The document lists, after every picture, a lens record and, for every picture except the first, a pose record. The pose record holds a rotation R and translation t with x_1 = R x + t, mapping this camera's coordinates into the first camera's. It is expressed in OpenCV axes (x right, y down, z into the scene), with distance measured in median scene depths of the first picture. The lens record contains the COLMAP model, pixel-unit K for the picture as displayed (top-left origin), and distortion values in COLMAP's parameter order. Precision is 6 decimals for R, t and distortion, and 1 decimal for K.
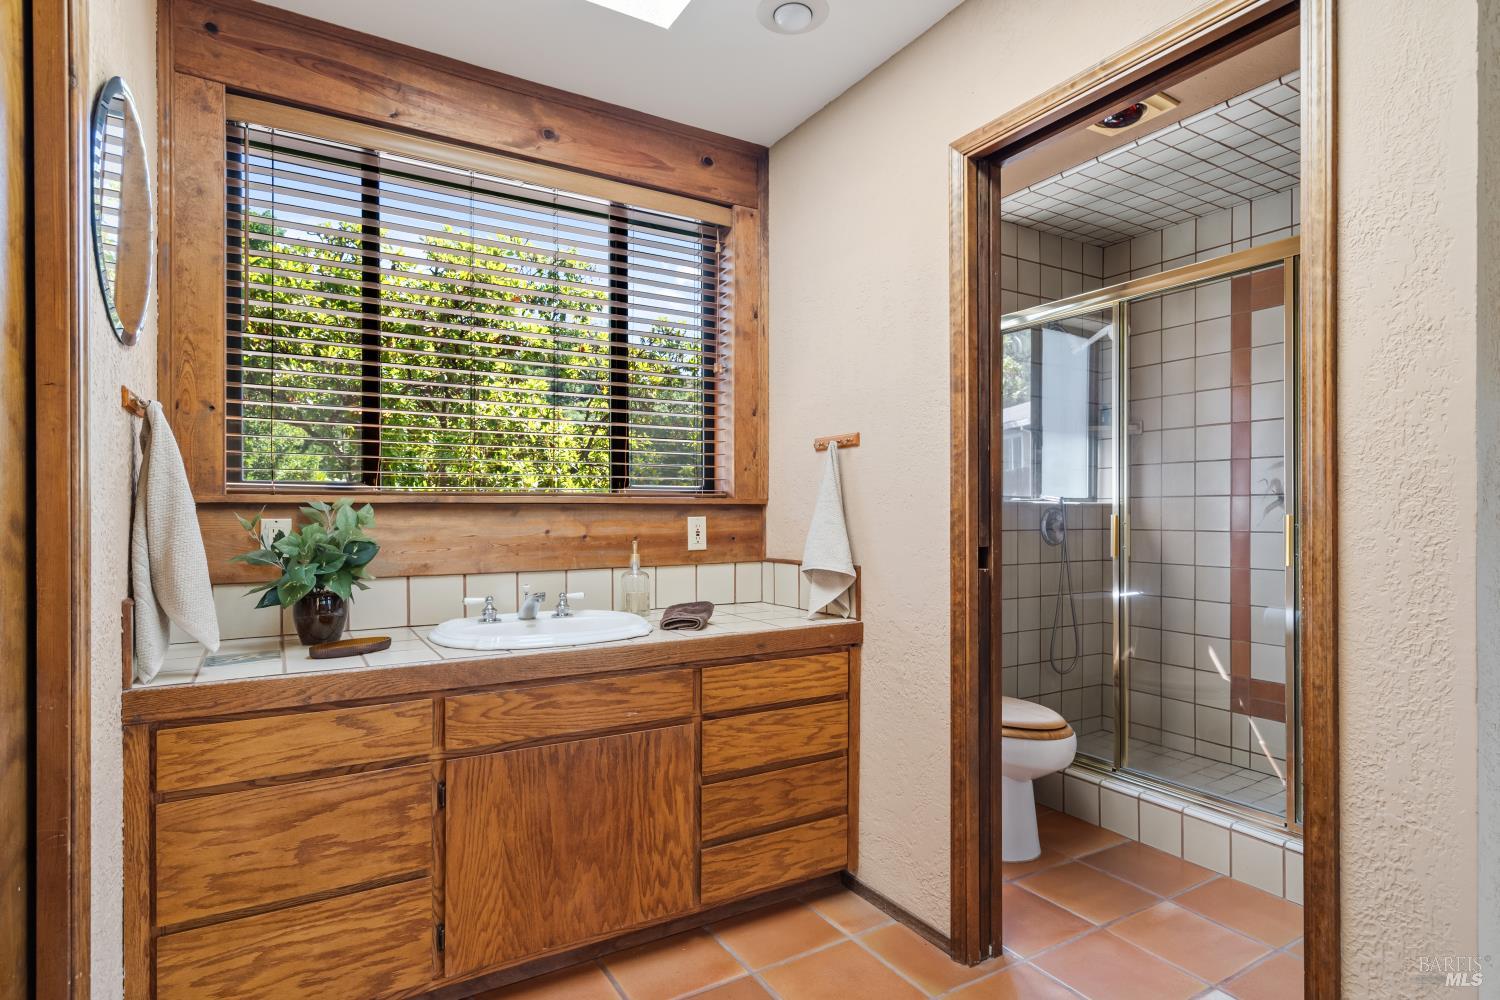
lens RADIAL K [[772.6, 0, 748.0], [0, 772.6, 509.3], [0, 0, 1]] dist [-0.005307, -0.000563]
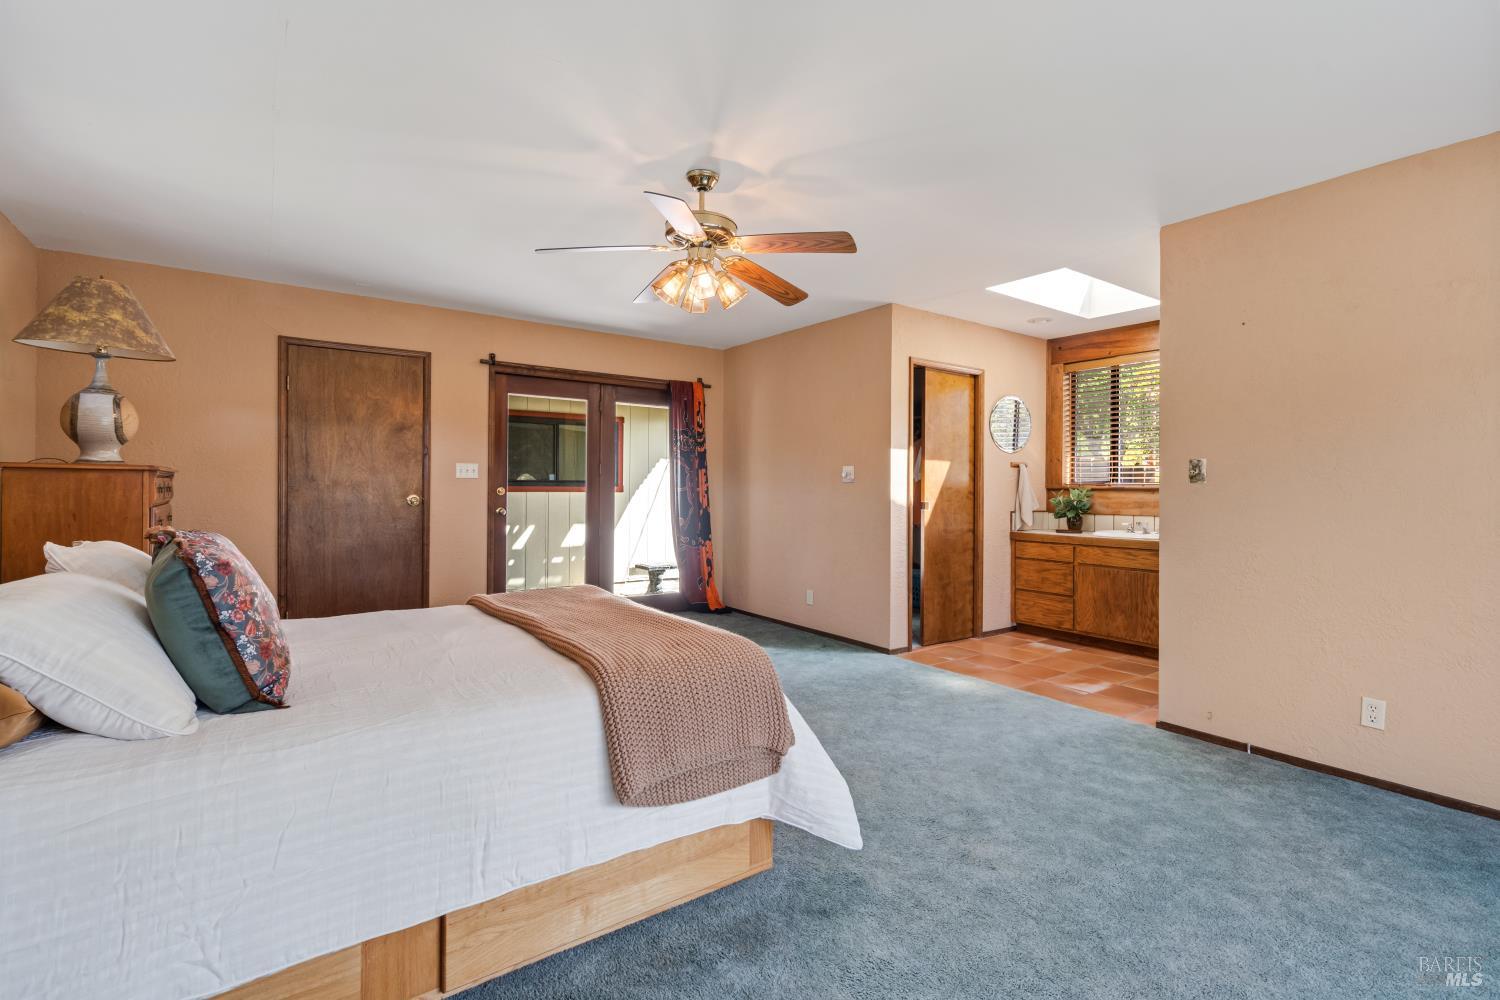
lens RADIAL K [[682.5, 0, 748.5], [0, 682.5, 492.9], [0, 0, 1]] dist [0.003587, 0.000242]
pose [[0.080755, 0.008784, -0.996695, 2.314019], [-0.005376, 0.999950, 0.008377, -0.008292], [0.996719, 0.004682, 0.080798, -0.634009]]
